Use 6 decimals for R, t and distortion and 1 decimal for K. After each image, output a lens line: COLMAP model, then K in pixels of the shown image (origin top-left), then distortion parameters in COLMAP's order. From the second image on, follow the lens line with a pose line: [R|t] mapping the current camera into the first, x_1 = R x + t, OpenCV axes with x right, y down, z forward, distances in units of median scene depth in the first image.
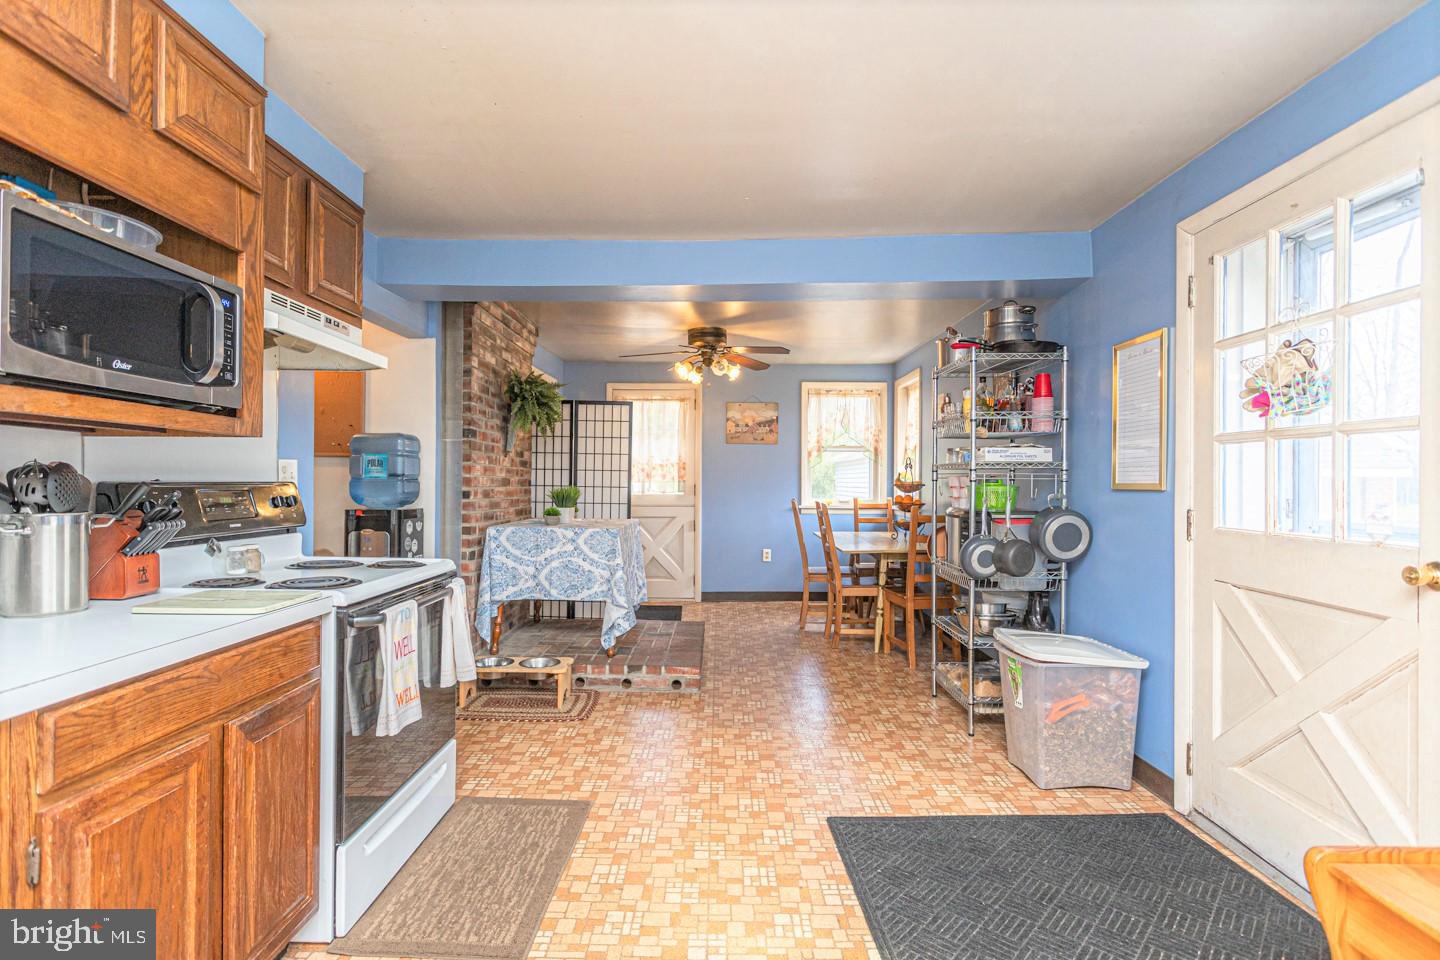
lens RADIAL K [[709.4, 0, 699.3], [0, 709.4, 481.1], [0, 0, 1]] dist [0.000044, -0.001345]
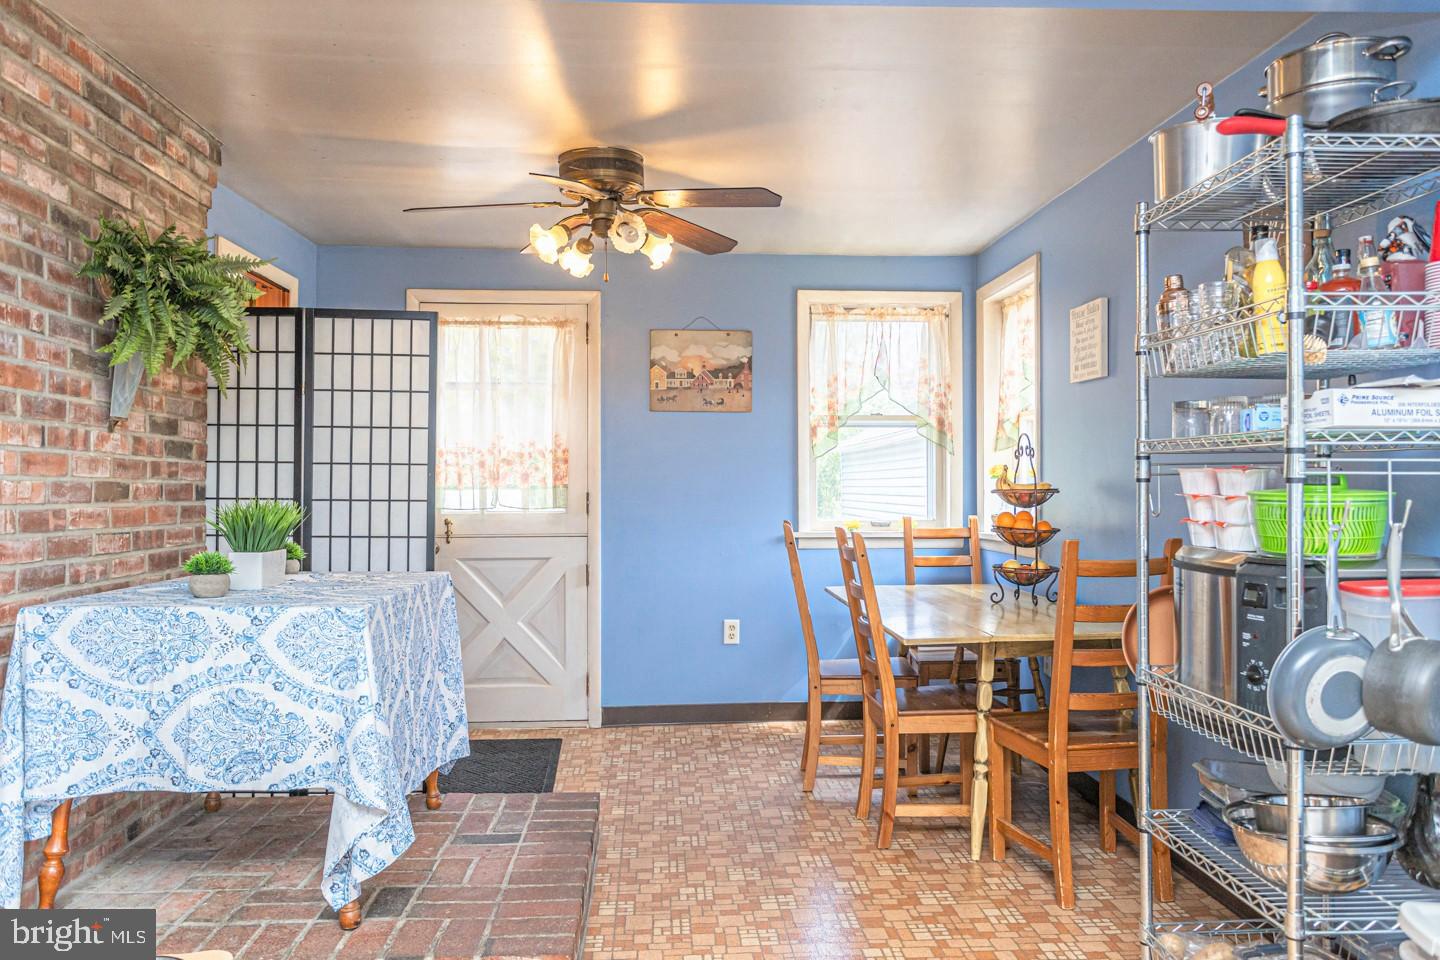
lens RADIAL K [[1071.3, 0, 750.0], [0, 1071.3, 478.9], [0, 0, 1]] dist [0.006588, 0.002621]
pose [[0.993032, -0.006368, 0.117677, 0.030630], [0.007126, 0.999956, -0.006021, 0.000593], [-0.117633, 0.006817, 0.993034, 0.387082]]
